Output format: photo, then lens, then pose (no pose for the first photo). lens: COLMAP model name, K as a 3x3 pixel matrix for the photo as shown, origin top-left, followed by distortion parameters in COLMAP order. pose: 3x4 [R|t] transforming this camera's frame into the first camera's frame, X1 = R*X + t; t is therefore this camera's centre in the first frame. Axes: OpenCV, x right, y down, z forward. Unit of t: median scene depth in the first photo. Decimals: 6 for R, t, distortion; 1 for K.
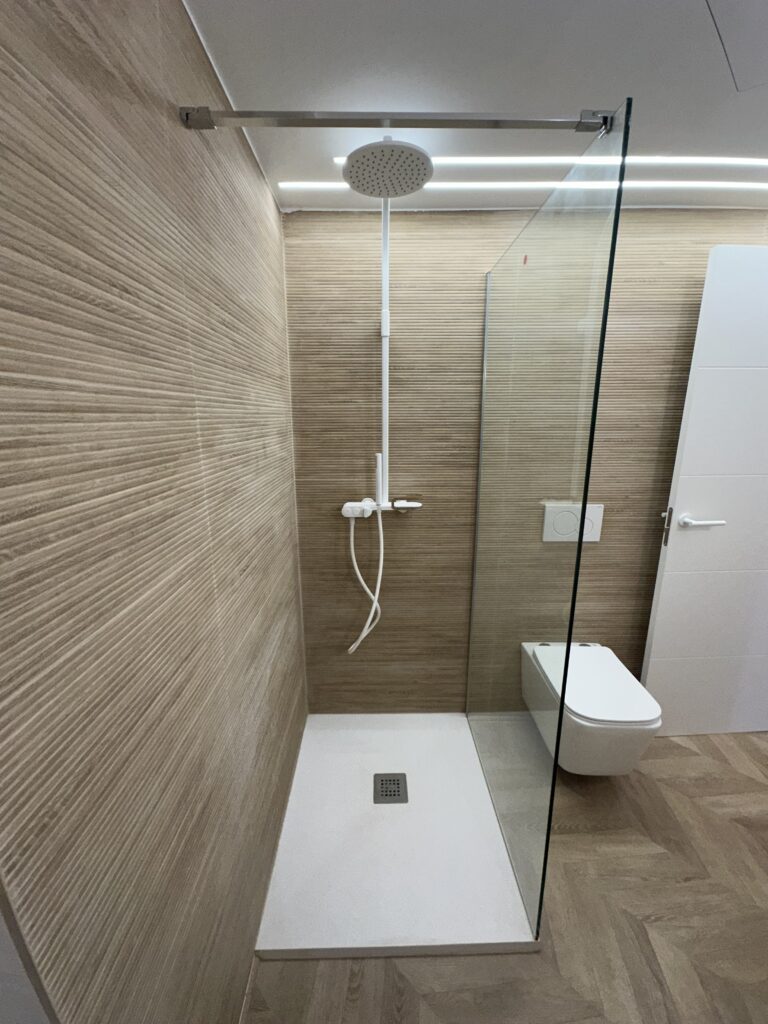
lens RADIAL K [[406.3, 0, 379.6], [0, 406.3, 509.1], [0, 0, 1]] dist [0.002757, -0.000102]
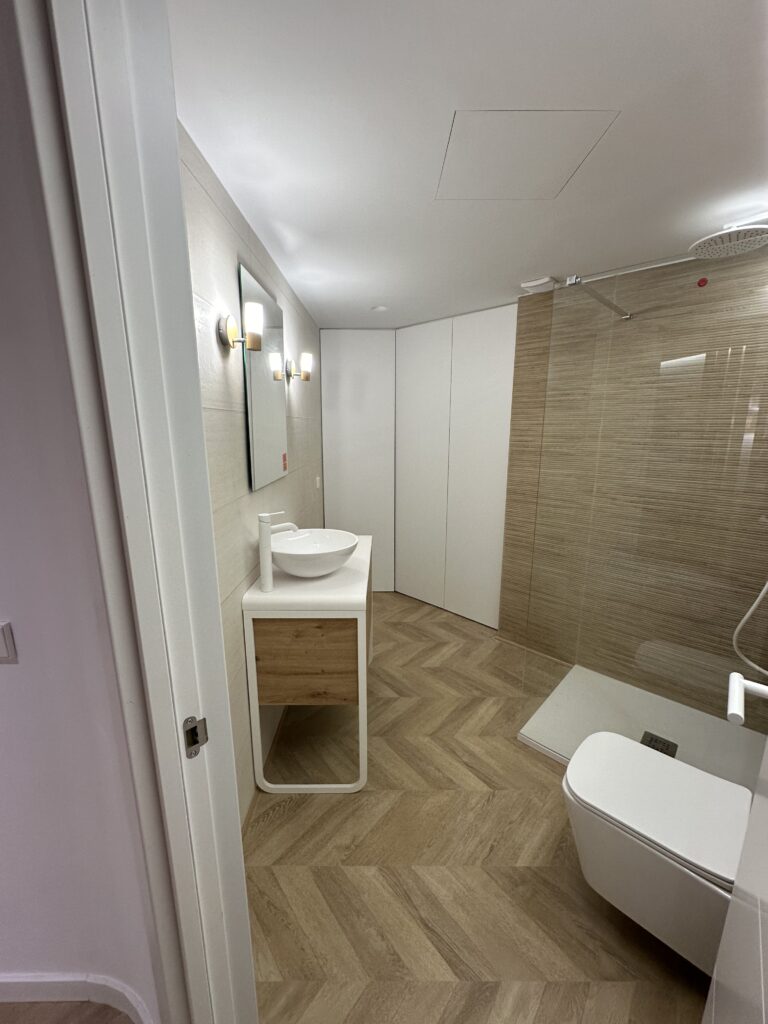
lens RADIAL K [[406.3, 0, 385.4], [0, 406.3, 508.6], [0, 0, 1]] dist [0.002757, -0.000102]
pose [[-0.699706, 0.144567, -0.699651, 1.264910], [-0.159129, 0.923175, 0.349894, -0.215105], [0.696484, 0.356157, -0.622947, 0.929122]]
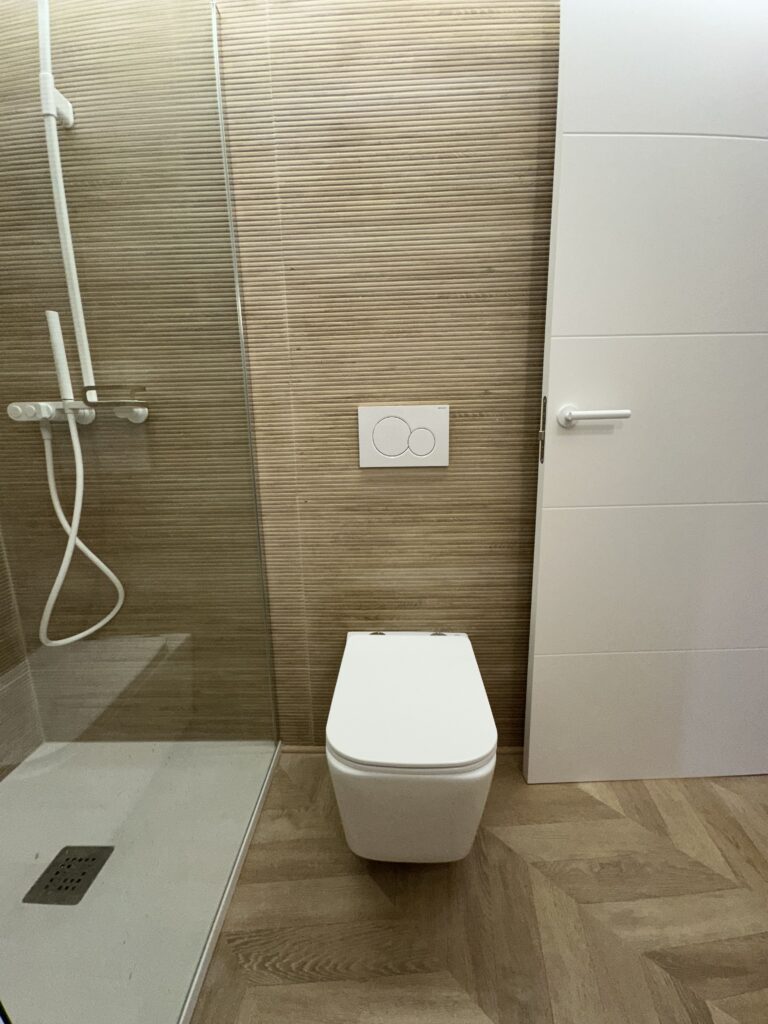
lens RADIAL K [[406.3, 0, 389.6], [0, 406.3, 510.7], [0, 0, 1]] dist [0.002757, -0.000102]
pose [[0.999298, -0.010879, -0.035848, 0.486941], [0.009552, 0.999270, -0.036994, 0.176650], [0.036224, 0.036625, 0.998672, 0.383640]]
